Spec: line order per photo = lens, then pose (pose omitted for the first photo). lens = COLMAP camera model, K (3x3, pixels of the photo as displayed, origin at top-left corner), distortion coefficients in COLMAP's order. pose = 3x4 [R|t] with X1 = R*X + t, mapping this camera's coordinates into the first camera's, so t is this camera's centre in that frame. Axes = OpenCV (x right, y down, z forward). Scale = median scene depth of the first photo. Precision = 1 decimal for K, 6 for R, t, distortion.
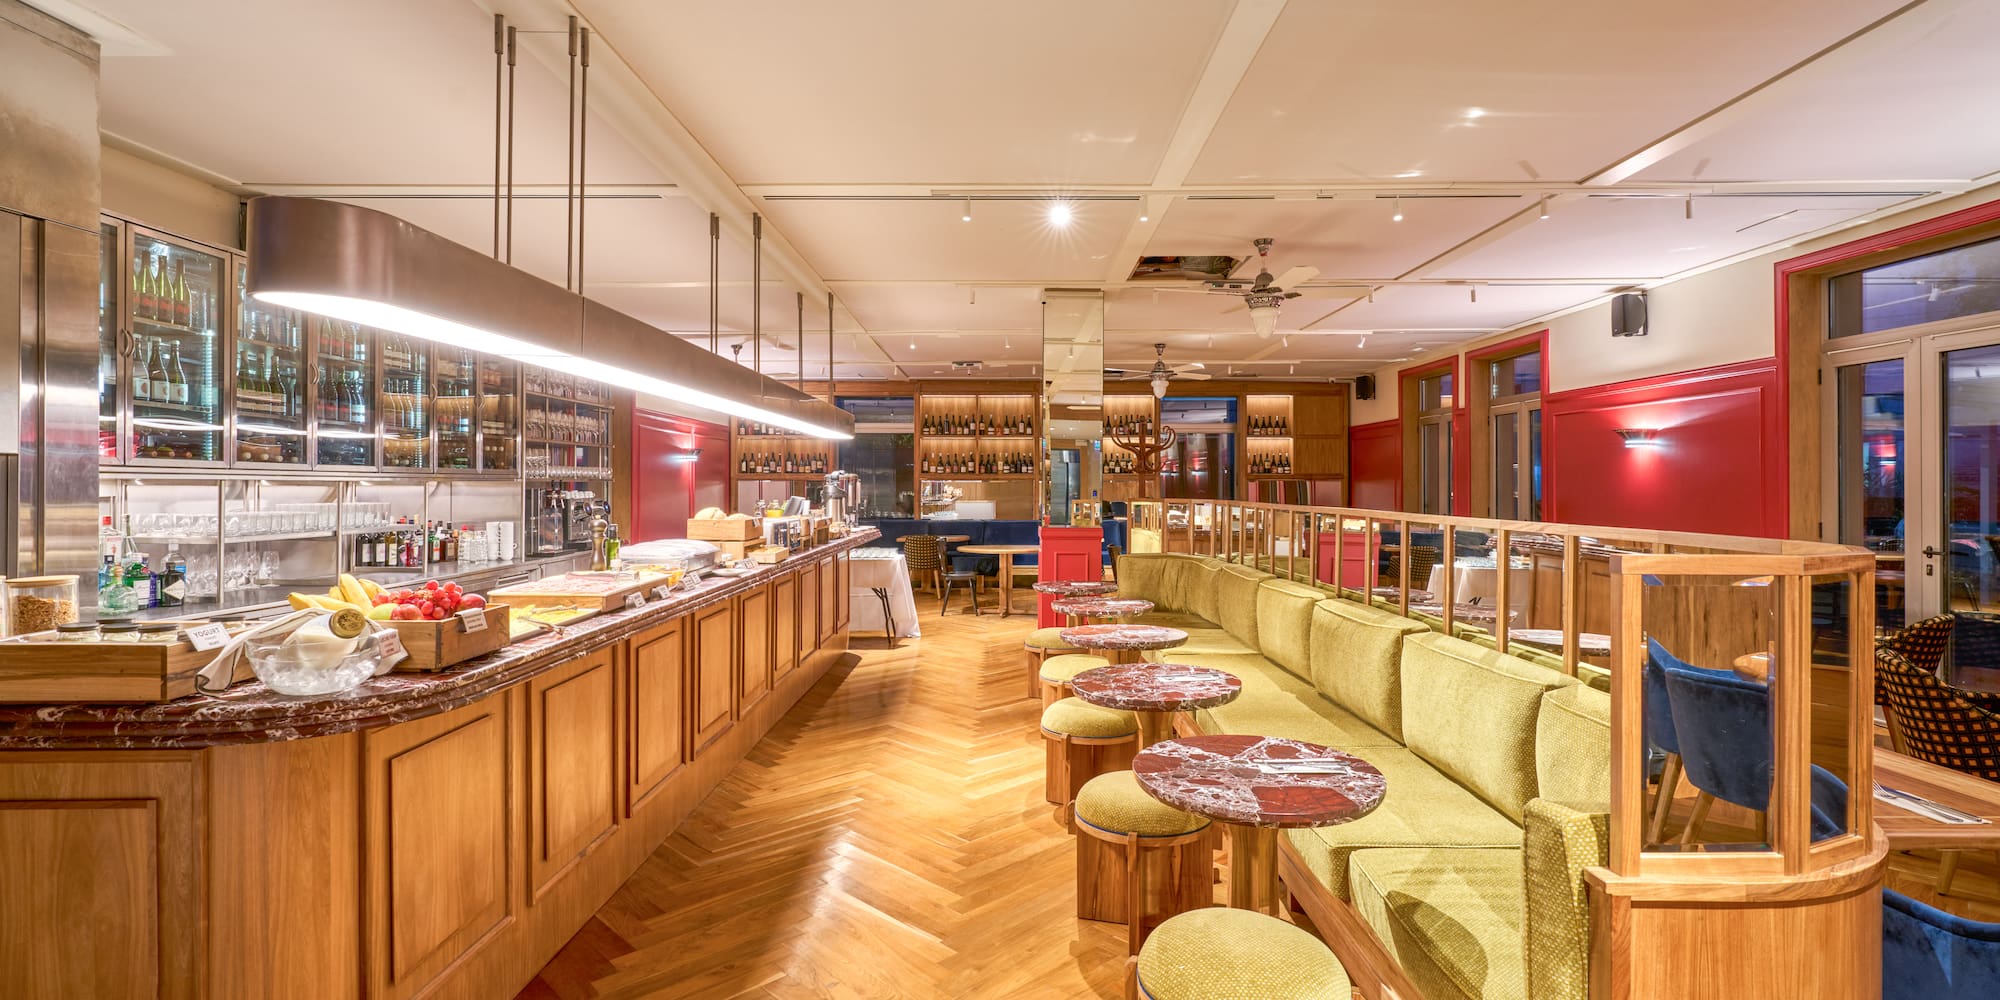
lens RADIAL K [[942.2, 0, 1050.5], [0, 942.2, 485.5], [0, 0, 1]] dist [0.003623, 0.000477]
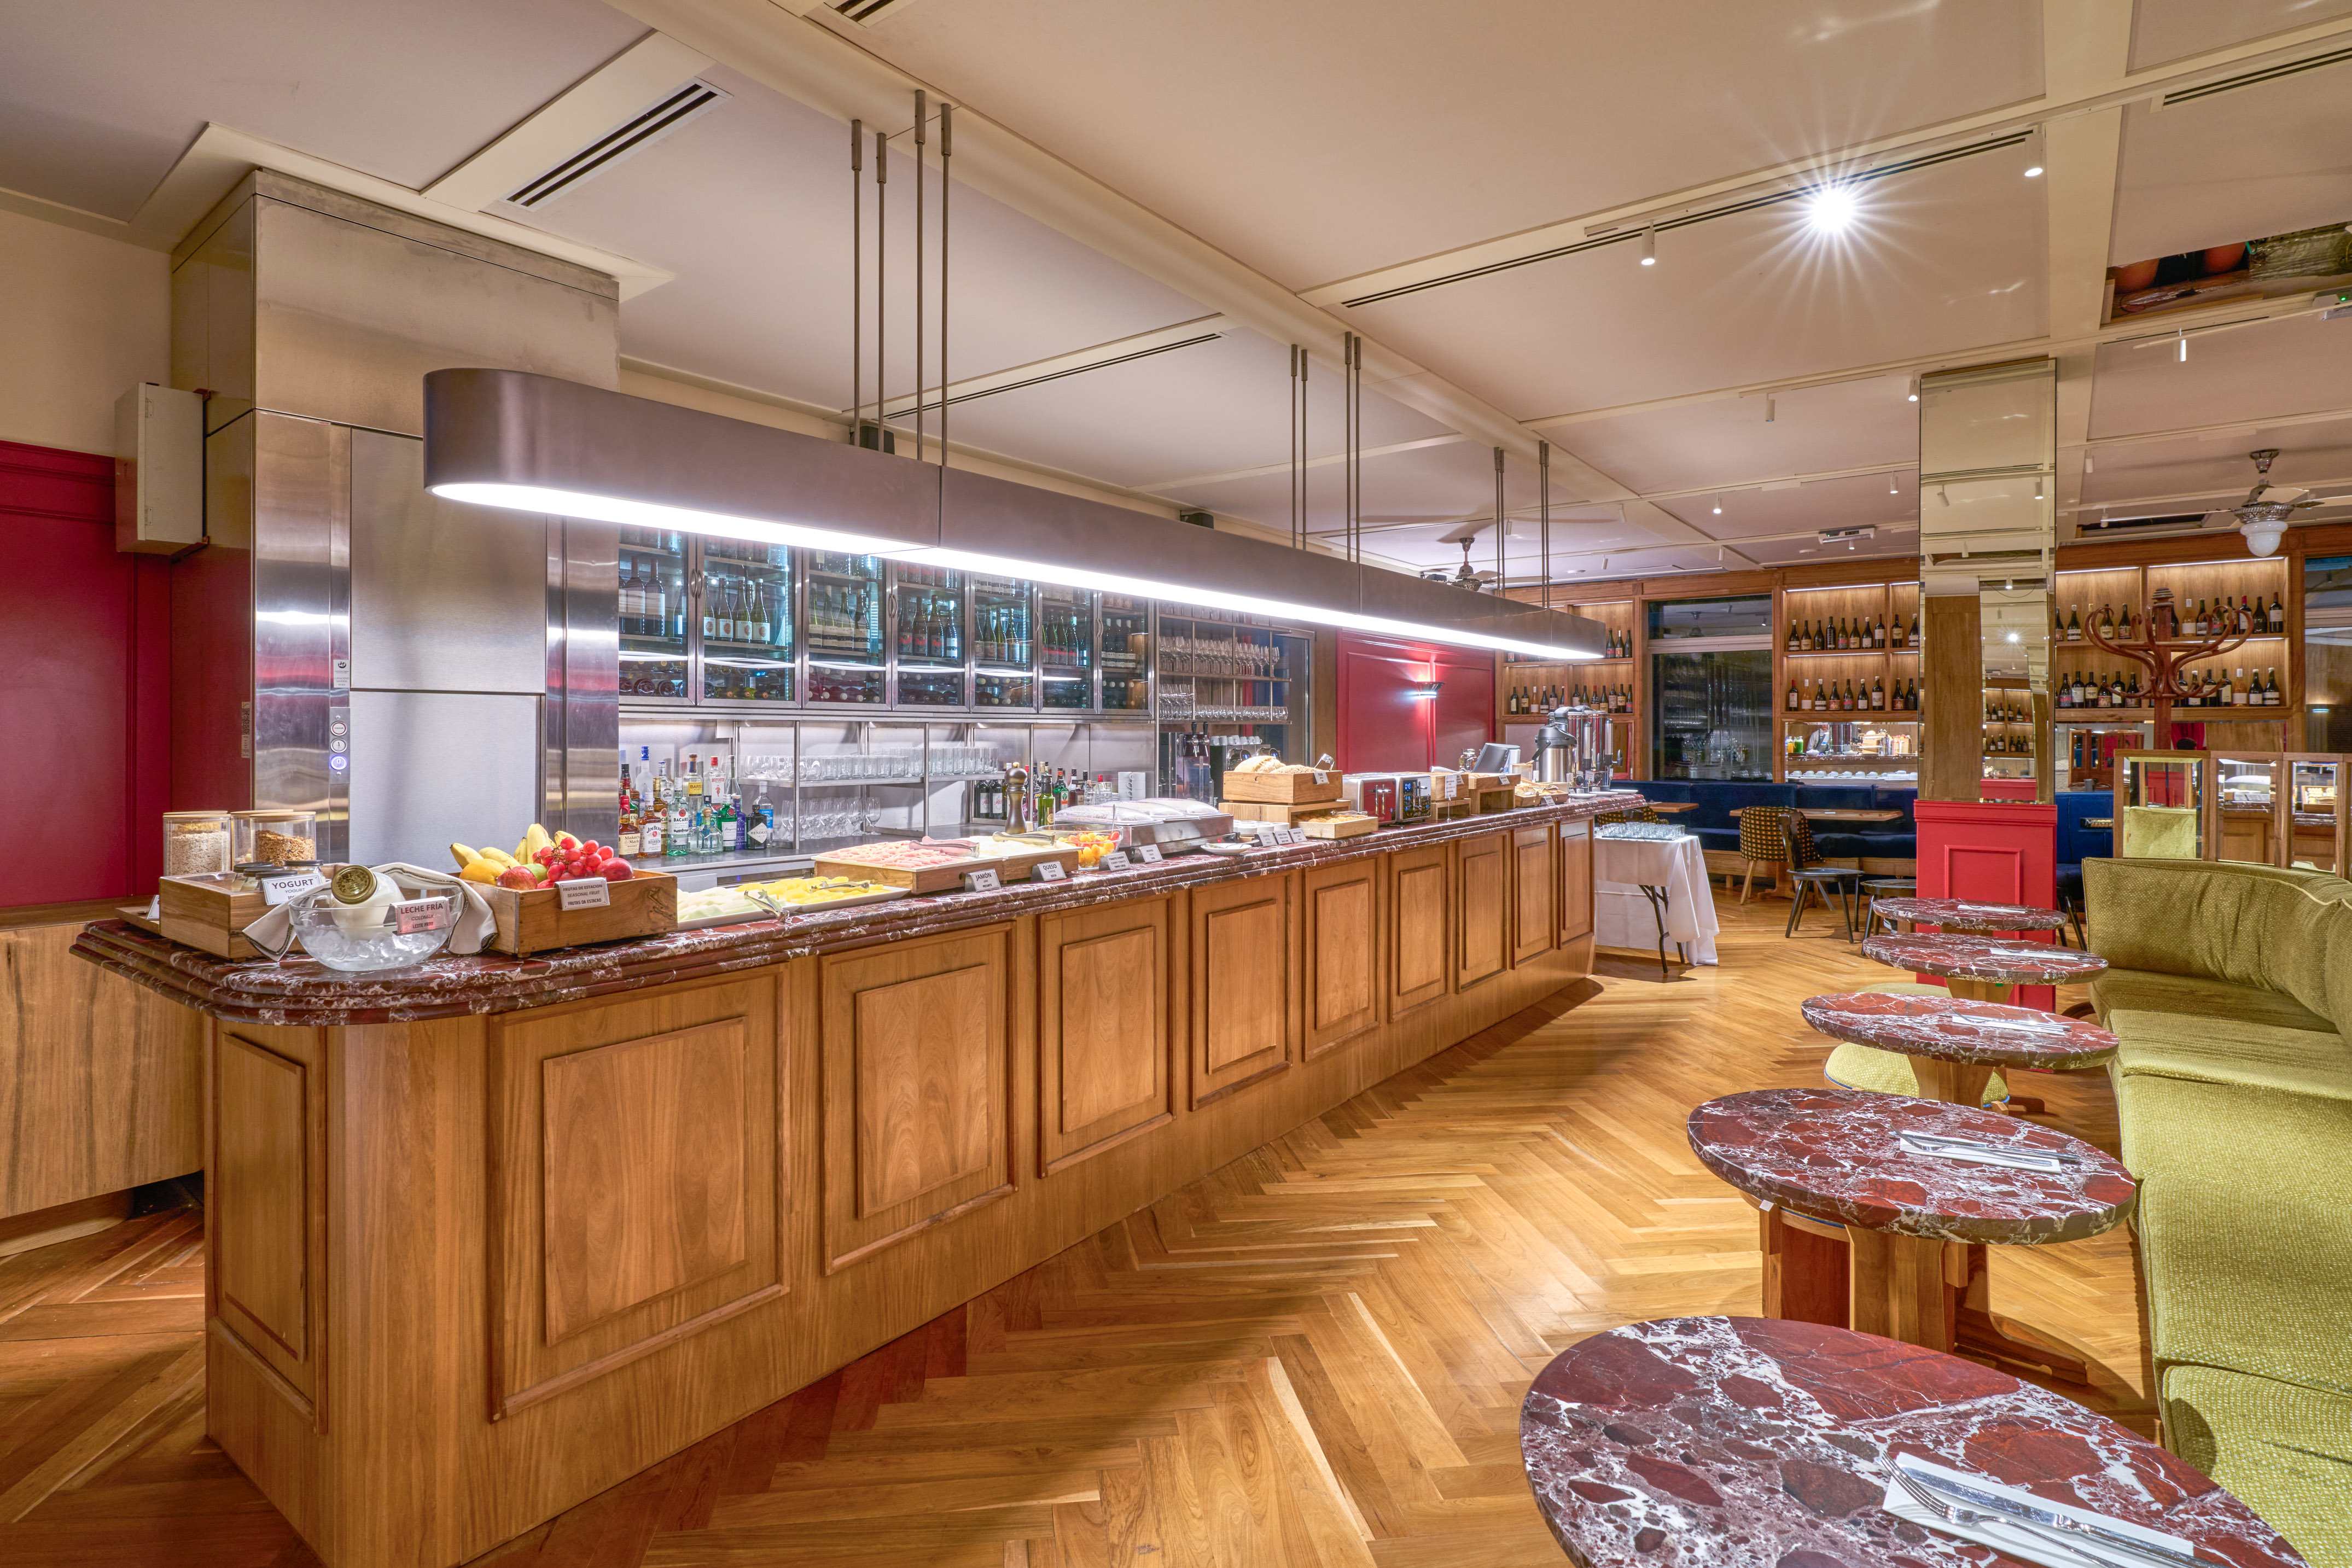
lens RADIAL K [[1201.1, 0, 1172.3], [0, 1201.1, 732.1], [0, 0, 1]] dist [-0.001379, 0.001275]
pose [[0.769791, -0.002903, -0.638289, 0.162365], [0.001305, 0.999995, -0.002975, 0.008197], [0.638294, 0.001457, 0.769791, 0.255855]]
